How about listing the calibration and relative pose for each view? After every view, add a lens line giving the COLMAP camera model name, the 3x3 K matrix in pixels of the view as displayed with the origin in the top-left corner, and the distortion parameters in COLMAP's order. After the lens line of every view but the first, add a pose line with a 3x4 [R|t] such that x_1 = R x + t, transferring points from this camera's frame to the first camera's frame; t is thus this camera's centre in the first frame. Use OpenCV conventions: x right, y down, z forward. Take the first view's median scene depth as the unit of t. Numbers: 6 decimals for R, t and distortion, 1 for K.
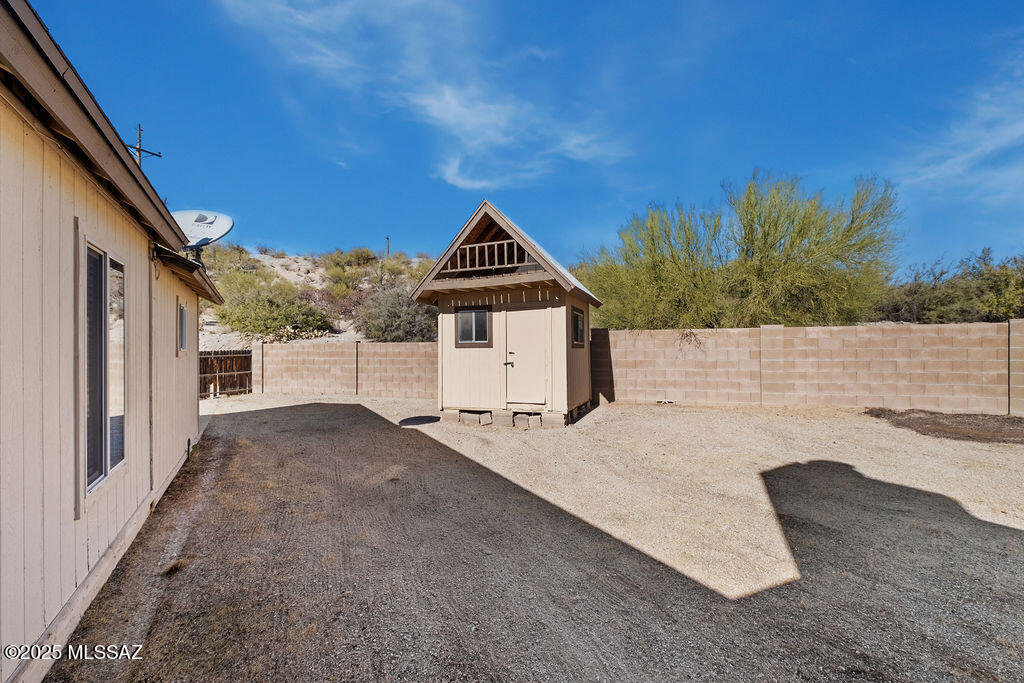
lens RADIAL K [[447.1, 0, 510.3], [0, 447.1, 345.1], [0, 0, 1]] dist [0.003585, -0.004412]
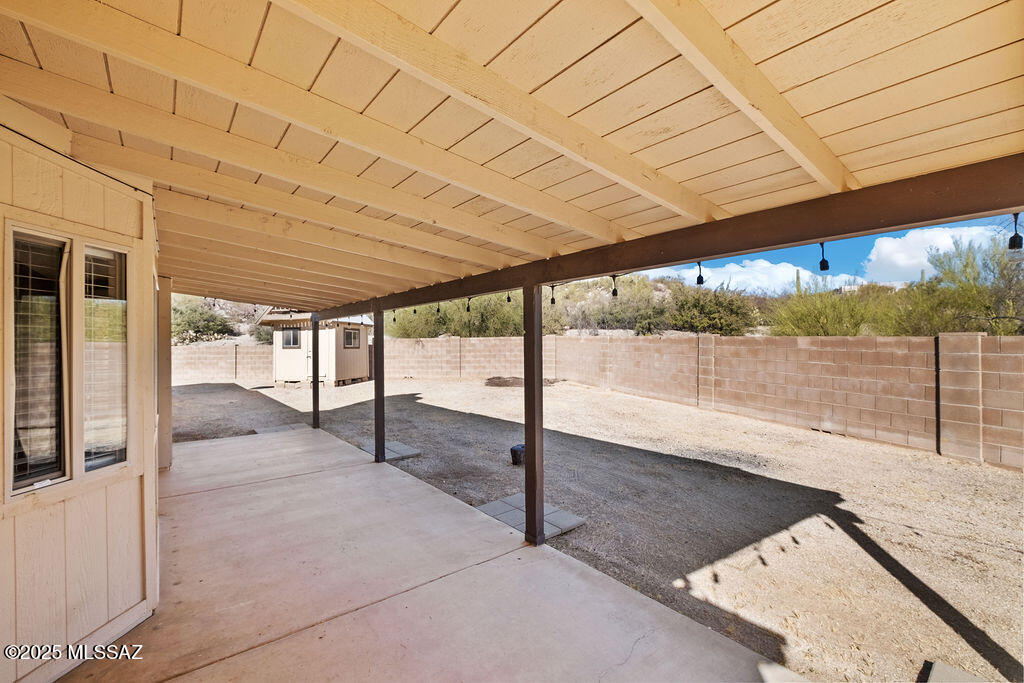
lens RADIAL K [[447.1, 0, 514.0], [0, 447.1, 339.8], [0, 0, 1]] dist [0.003585, -0.004412]
pose [[0.987499, -0.003067, 0.157598, 0.488653], [0.004160, 0.999970, -0.006604, -0.014949], [-0.157573, 0.007177, 0.987481, -0.922632]]
